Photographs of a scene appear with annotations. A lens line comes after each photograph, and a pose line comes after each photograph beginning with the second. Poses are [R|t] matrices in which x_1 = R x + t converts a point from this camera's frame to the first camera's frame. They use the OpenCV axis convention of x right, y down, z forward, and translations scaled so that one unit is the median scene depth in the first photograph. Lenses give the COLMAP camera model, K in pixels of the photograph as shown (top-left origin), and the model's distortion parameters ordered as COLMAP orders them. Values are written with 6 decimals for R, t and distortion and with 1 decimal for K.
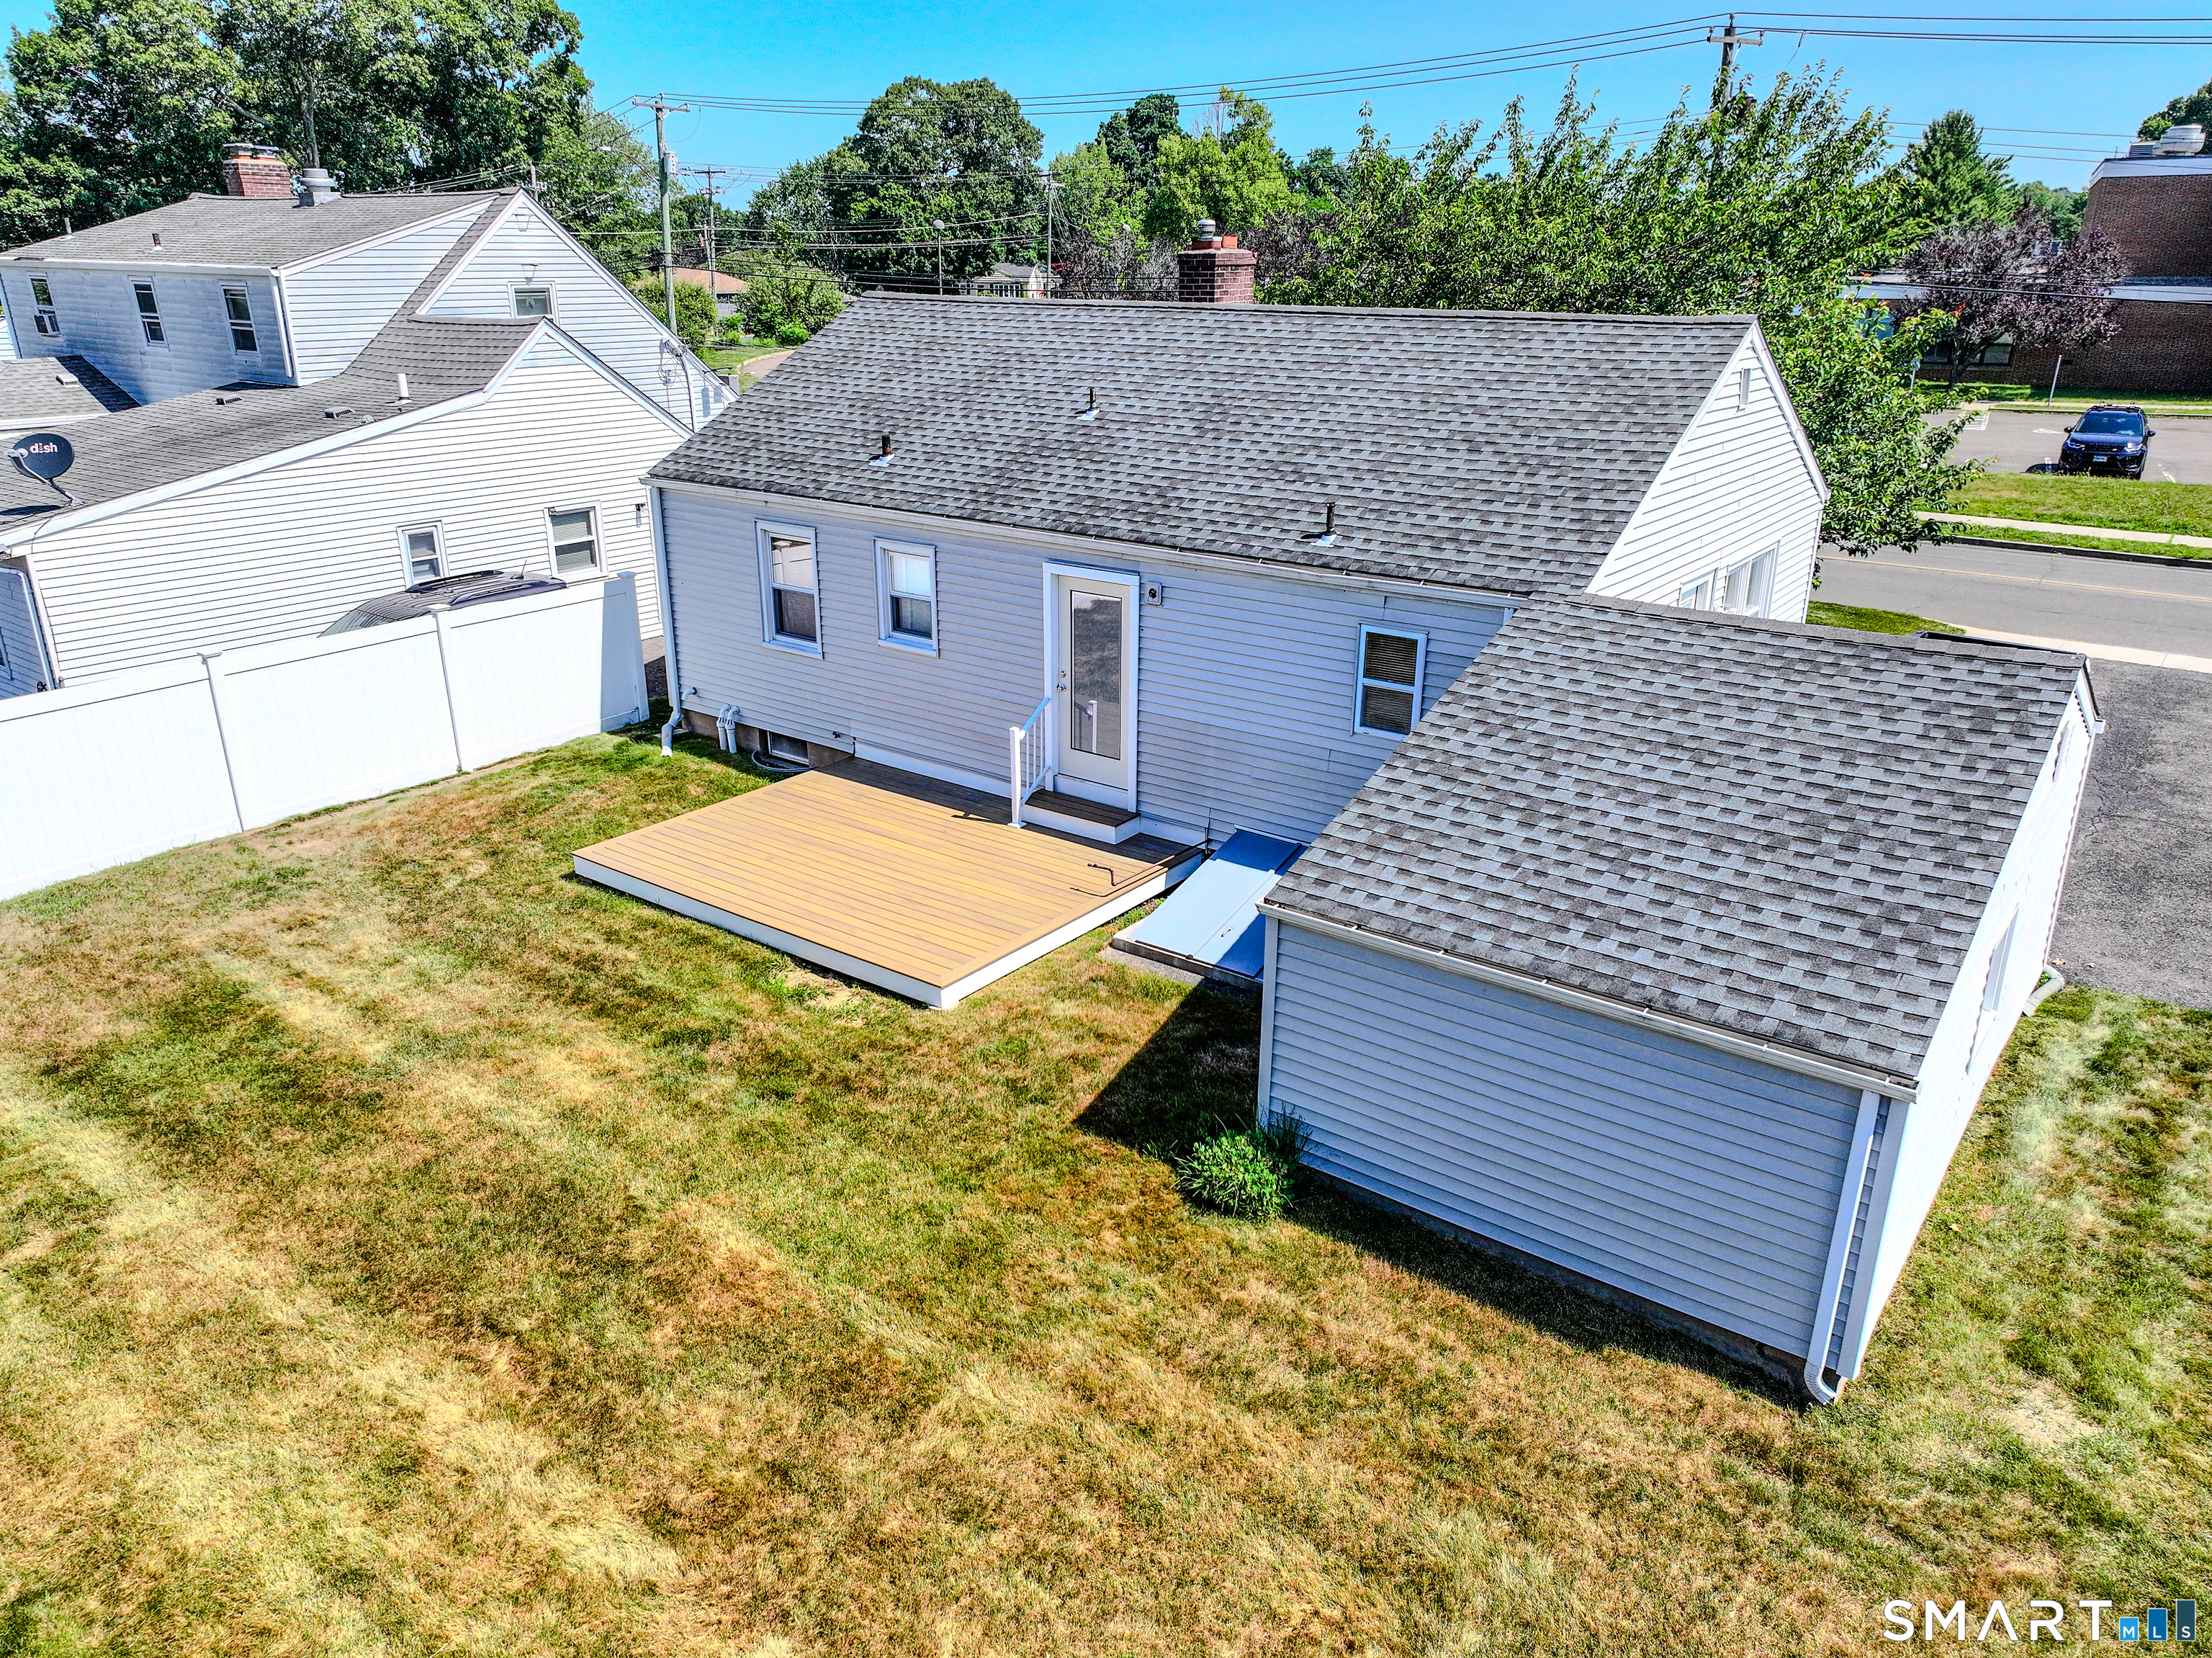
lens RADIAL K [[1550.0, 0, 1115.5], [0, 1550.0, 826.8], [0, 0, 1]] dist [-0.001447, 0.016205]
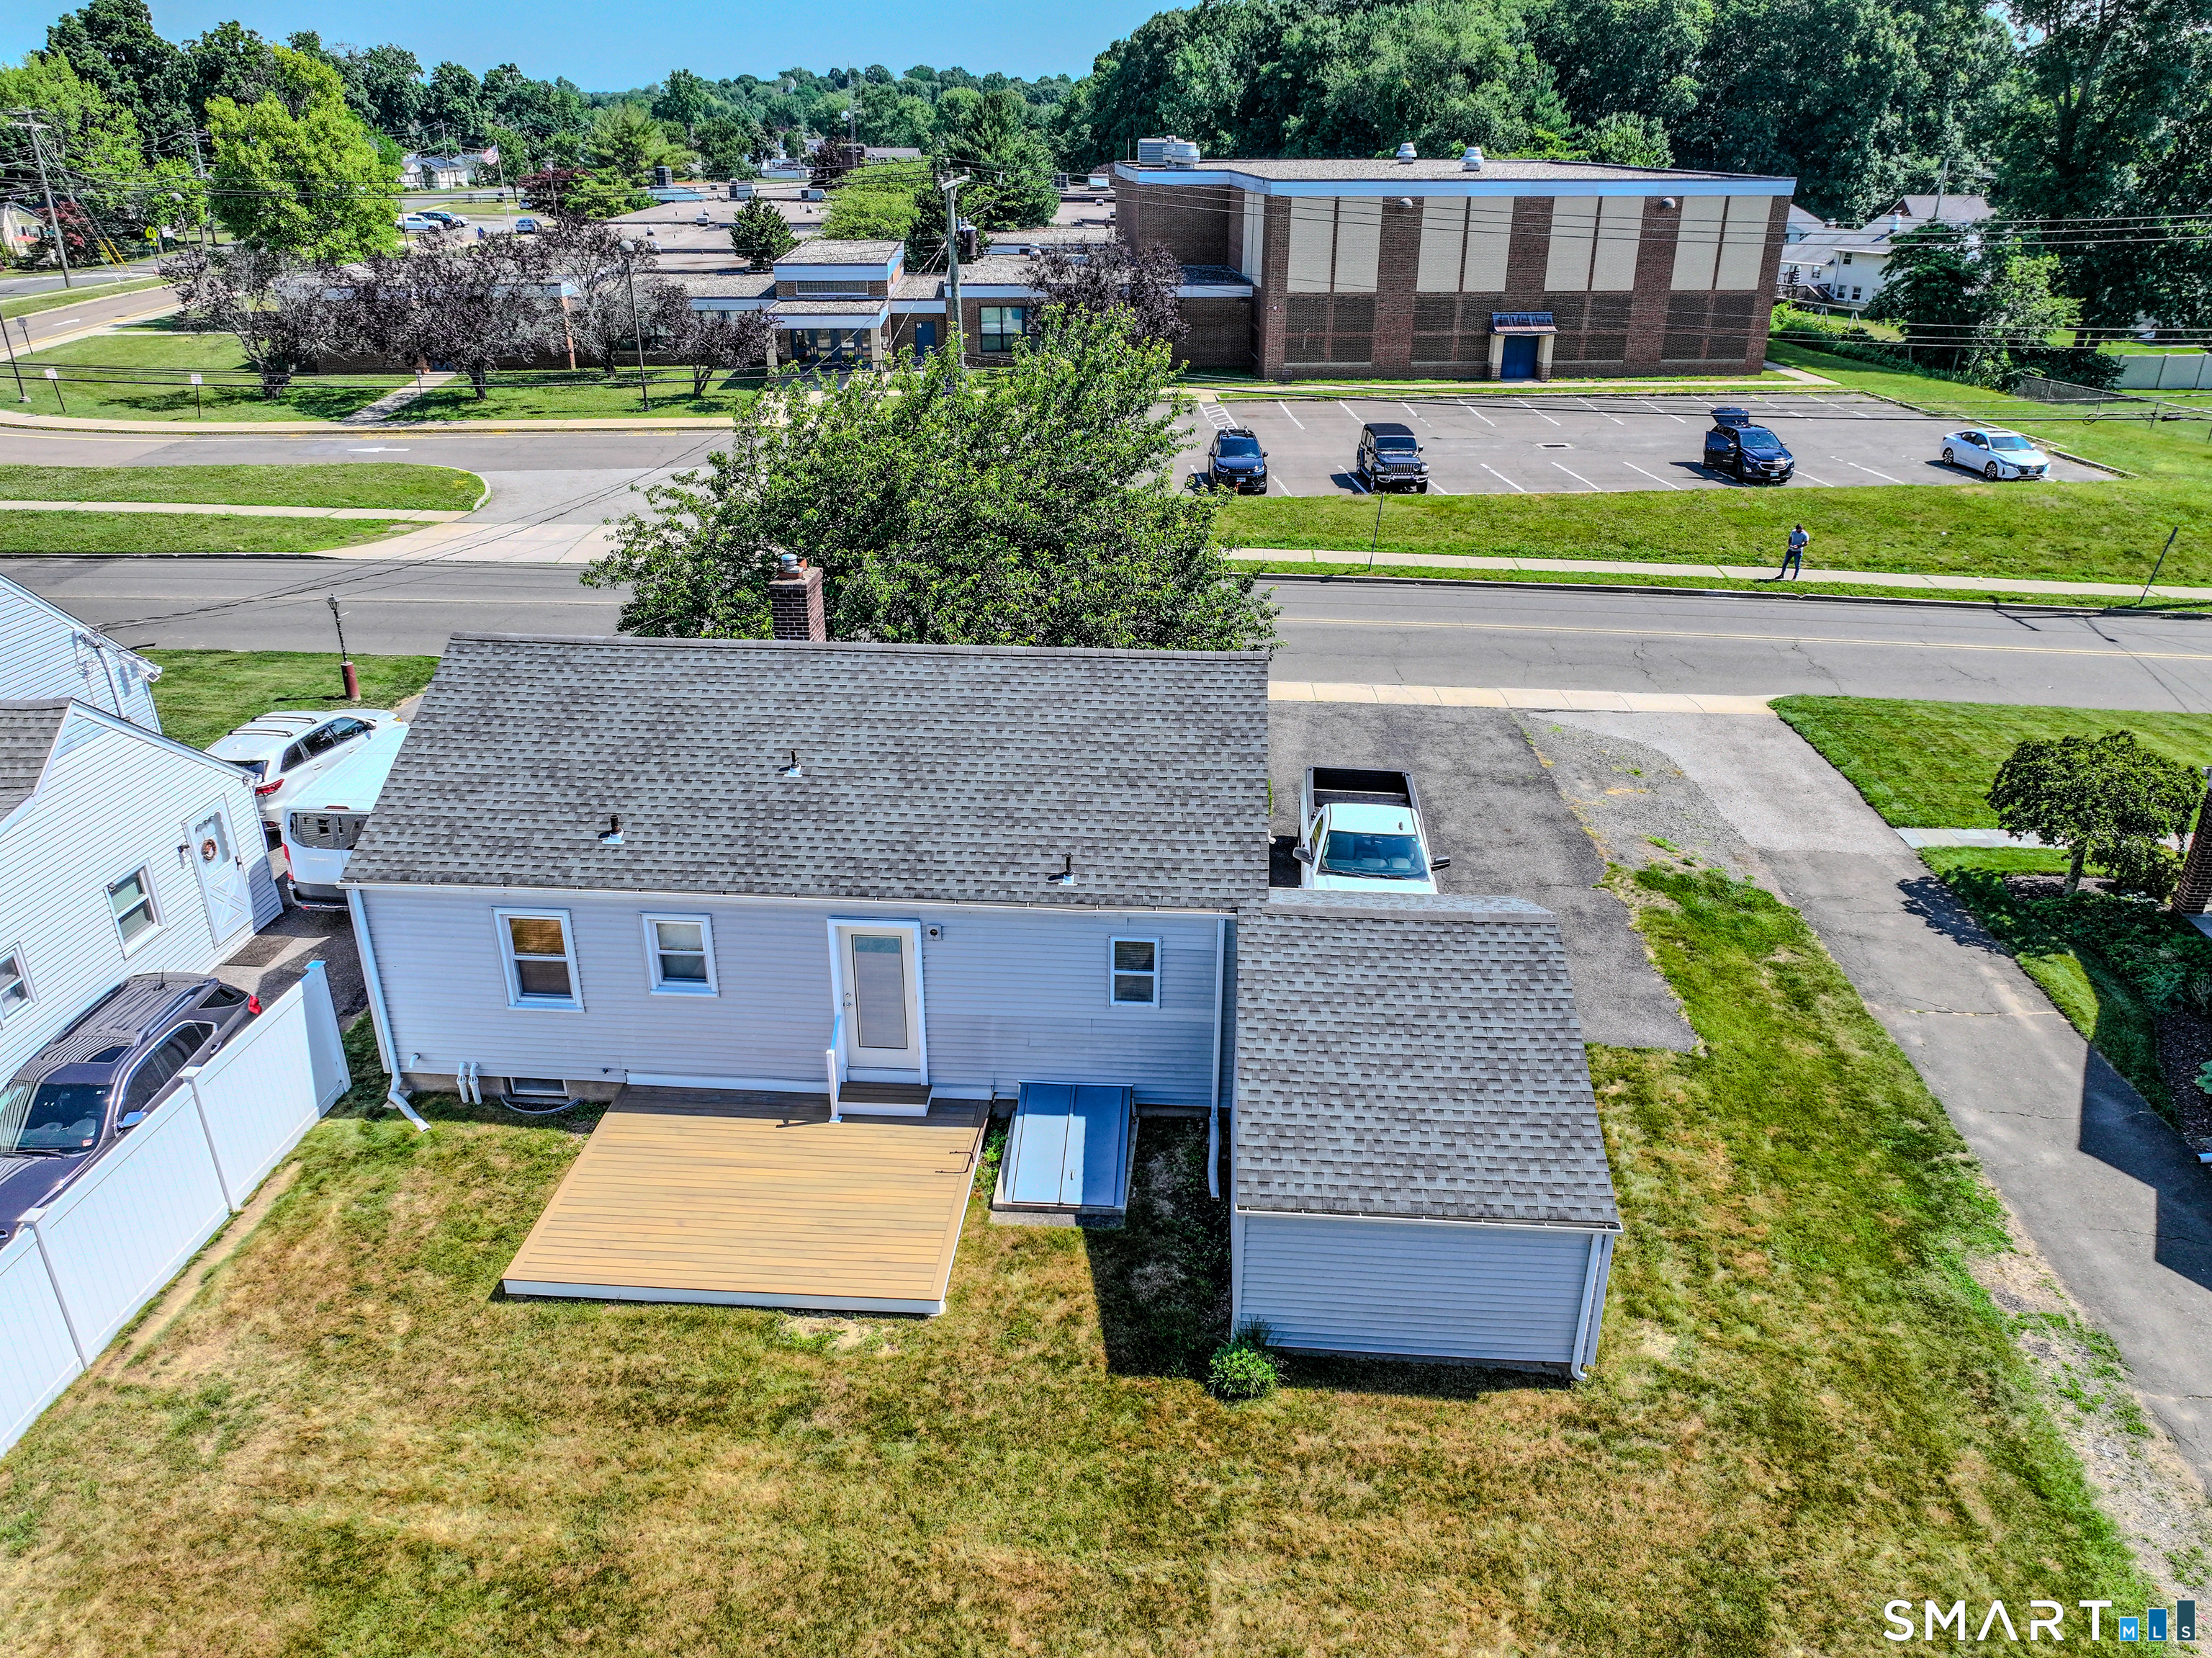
lens RADIAL K [[1557.2, 0, 1117.3], [0, 1557.2, 825.6], [0, 0, 1]] dist [0.003225, 0.002555]
pose [[0.839953, -0.223311, 0.494583, -0.531081], [0.188315, 0.974715, 0.120282, -0.410311], [-0.508937, -0.007894, 0.860767, -0.232984]]
